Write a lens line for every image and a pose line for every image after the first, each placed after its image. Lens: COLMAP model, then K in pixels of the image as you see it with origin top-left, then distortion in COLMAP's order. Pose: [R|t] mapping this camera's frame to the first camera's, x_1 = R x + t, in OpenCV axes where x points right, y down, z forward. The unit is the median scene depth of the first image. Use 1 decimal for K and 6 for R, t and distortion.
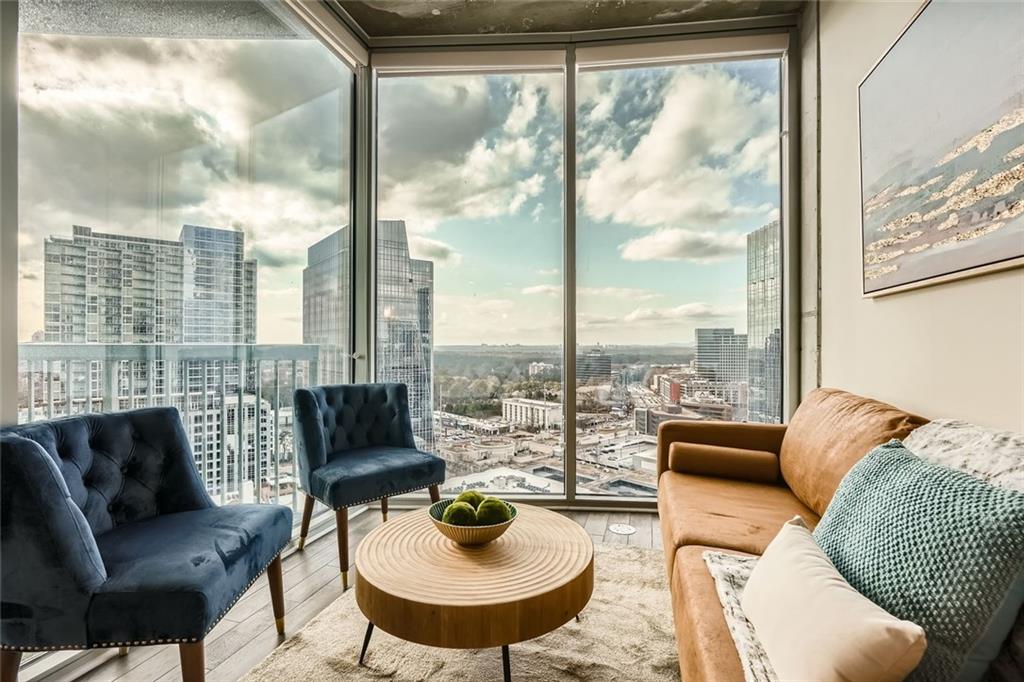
lens RADIAL K [[464.4, 0, 508.2], [0, 464.4, 344.7], [0, 0, 1]] dist [-0.009573, 0.000709]
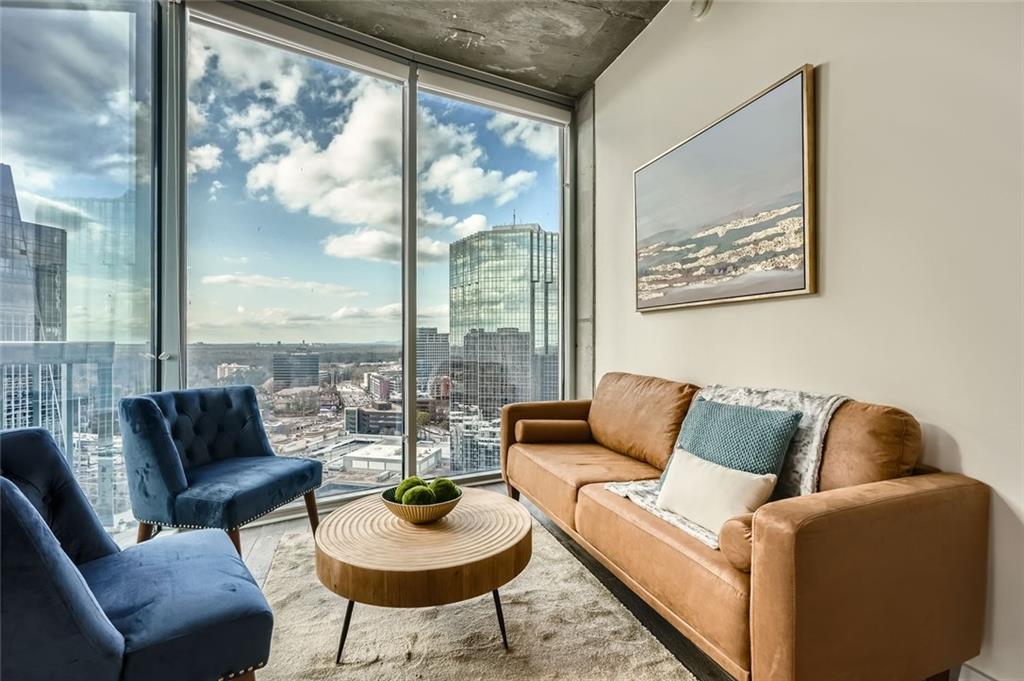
lens RADIAL K [[465.1, 0, 512.0], [0, 465.1, 343.8], [0, 0, 1]] dist [-0.014185, -0.000136]
pose [[0.817961, -0.001907, 0.575270, -0.462596], [0.000544, 0.999997, 0.002541, 0.000464], [-0.575273, -0.001765, 0.817960, -0.019694]]
